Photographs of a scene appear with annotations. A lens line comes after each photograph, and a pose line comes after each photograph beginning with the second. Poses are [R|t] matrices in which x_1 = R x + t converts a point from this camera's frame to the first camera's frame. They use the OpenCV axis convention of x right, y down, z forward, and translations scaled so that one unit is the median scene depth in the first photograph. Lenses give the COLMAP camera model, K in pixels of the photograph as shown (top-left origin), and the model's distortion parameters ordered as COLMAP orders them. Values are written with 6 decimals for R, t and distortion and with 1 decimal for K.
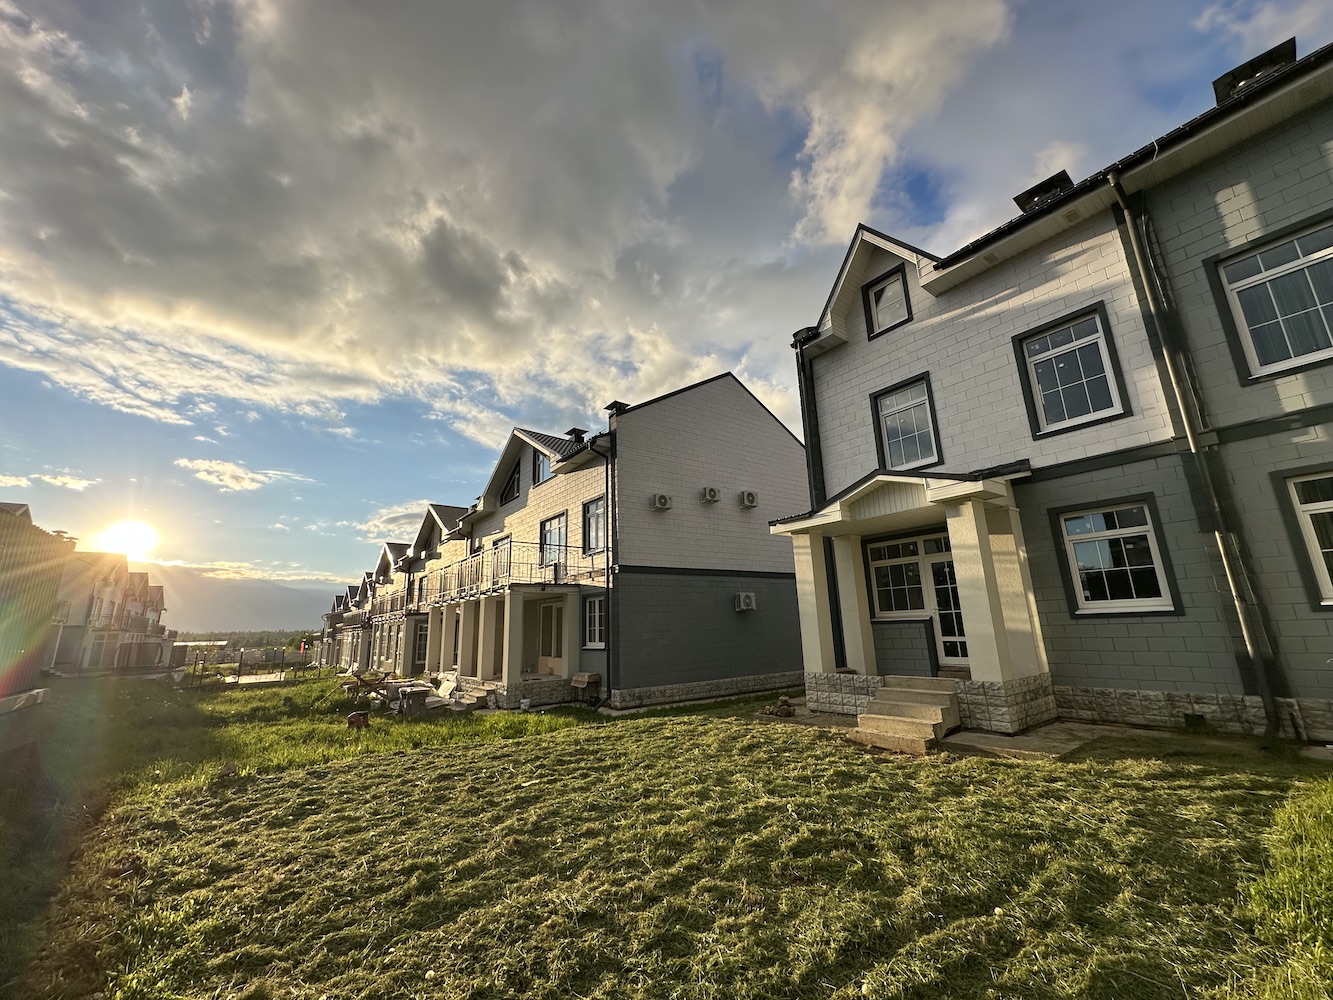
lens RADIAL K [[533.5, 0, 668.2], [0, 533.5, 498.2], [0, 0, 1]] dist [-0.000378, 0.000390]
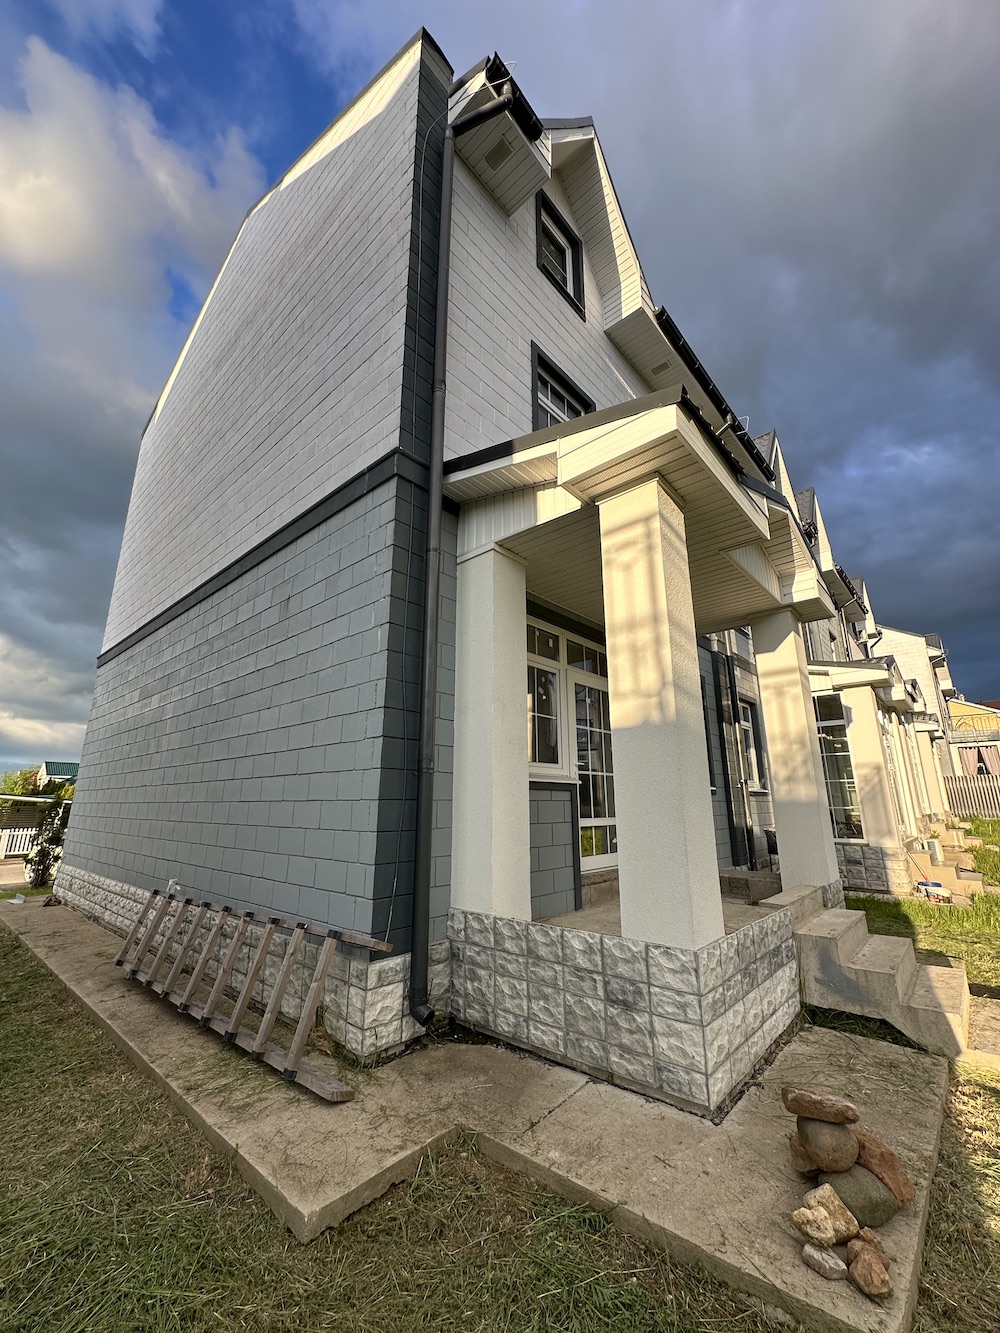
lens RADIAL K [[533.5, 0, 502.5], [0, 533.5, 665.9], [0, 0, 1]] dist [-0.000378, 0.000390]
pose [[-0.189662, 0.285735, 0.939353, -0.012108], [-0.217429, 0.920742, -0.323975, 0.373694], [-0.957472, -0.265688, -0.112502, 1.423242]]
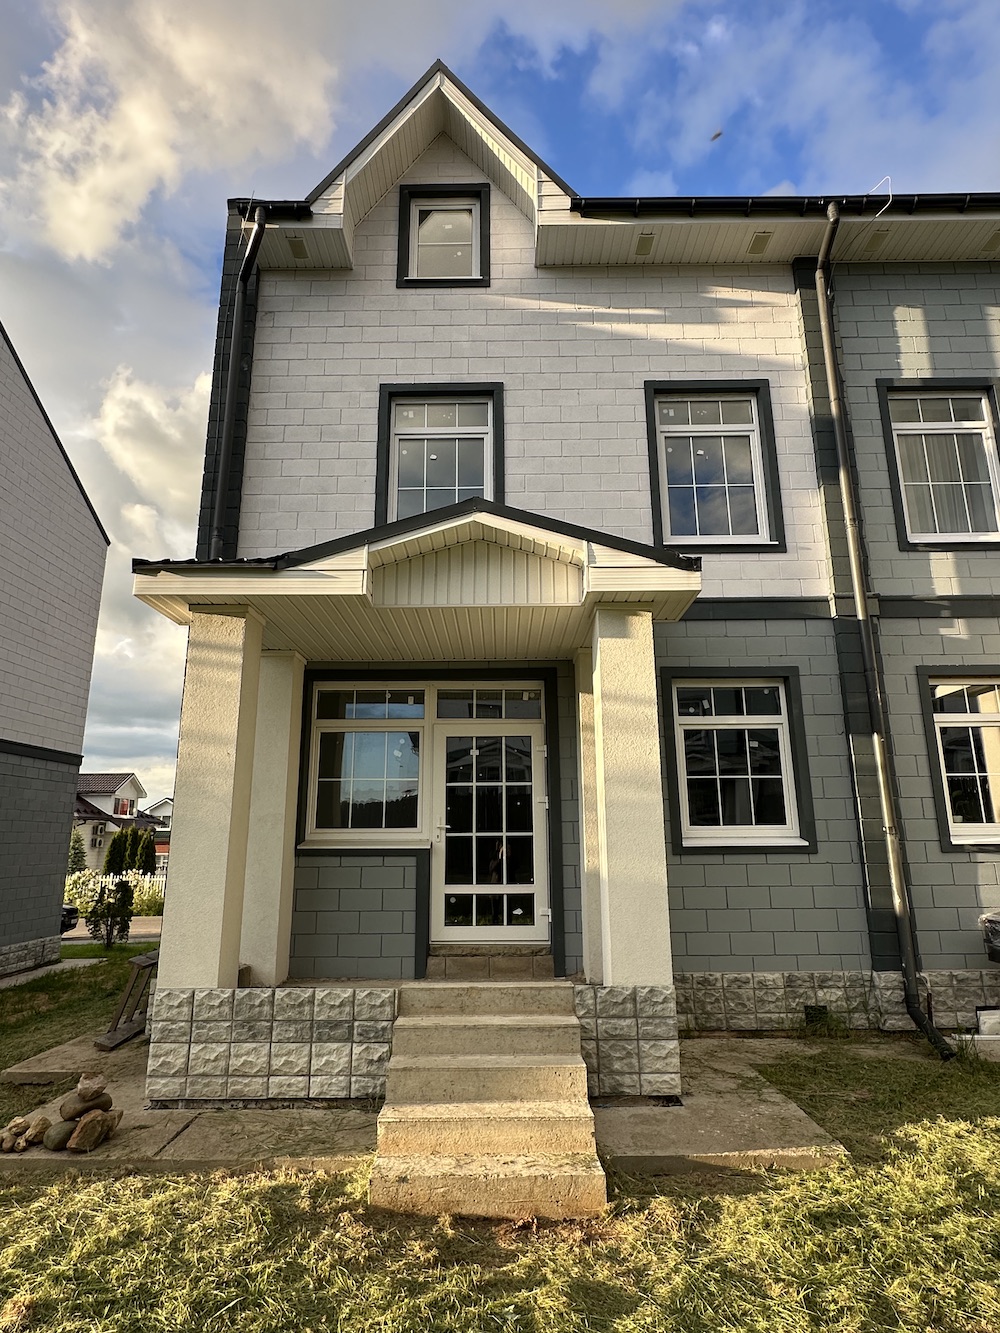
lens RADIAL K [[750.2, 0, 498.0], [0, 750.2, 663.2], [0, 0, 1]] dist [-0.001353, -0.000437]
pose [[0.610486, 0.215028, 0.762279, -0.036670], [-0.200811, 0.973015, -0.113650, 0.156413], [-0.766147, -0.083692, 0.637192, 0.651635]]
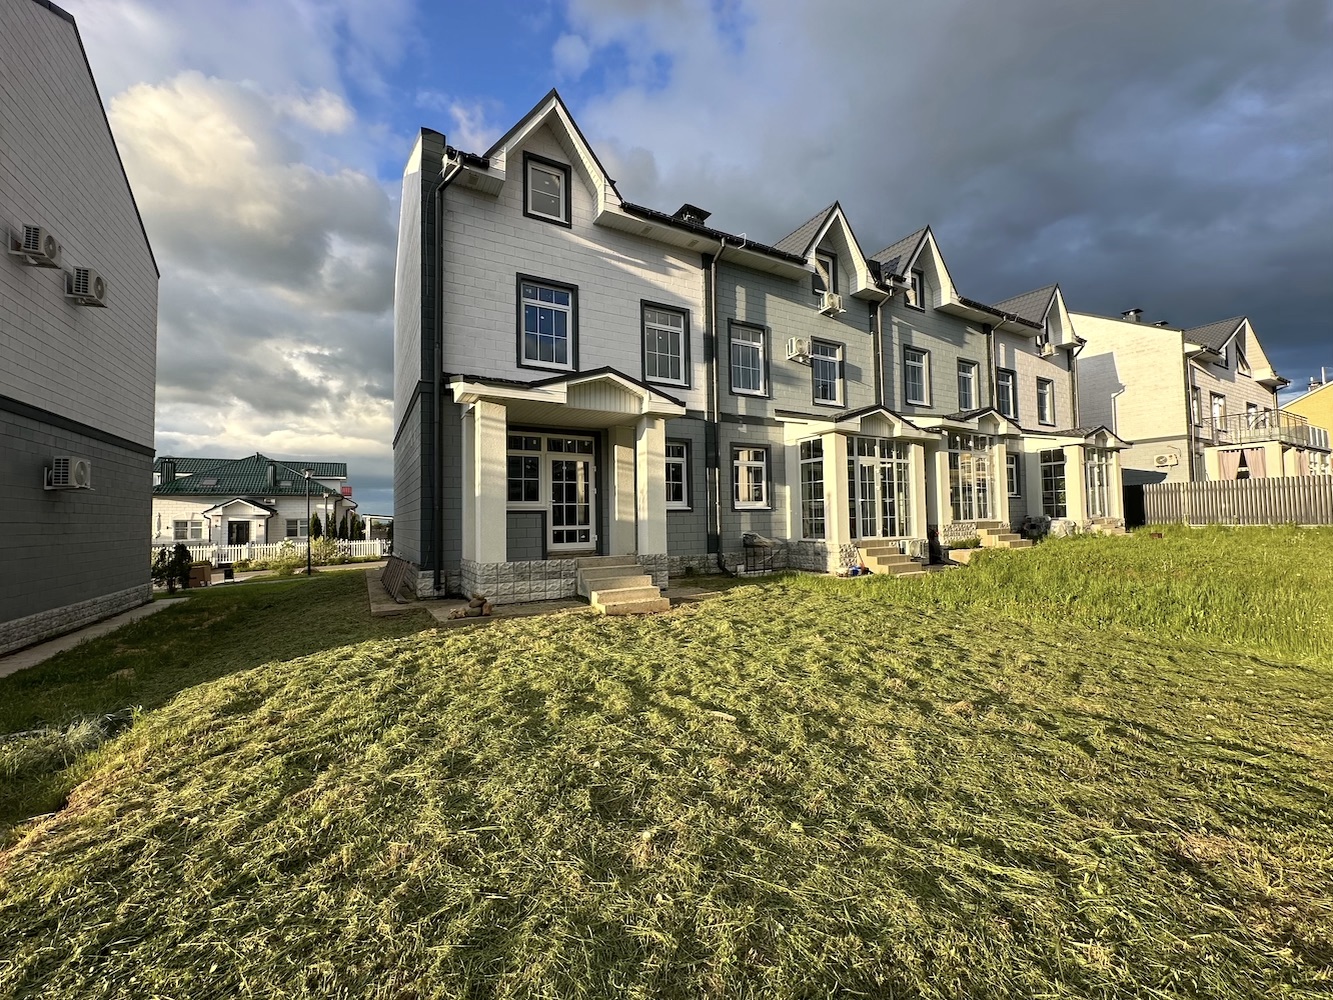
lens RADIAL K [[528.3, 0, 666.5], [0, 528.3, 500.0], [0, 0, 1]] dist [-0.000356, 0.000030]
pose [[0.126661, 0.070134, 0.989464, -0.665989], [-0.220750, 0.974476, -0.040813, 0.241533], [-0.967071, -0.213254, 0.138910, 0.763972]]
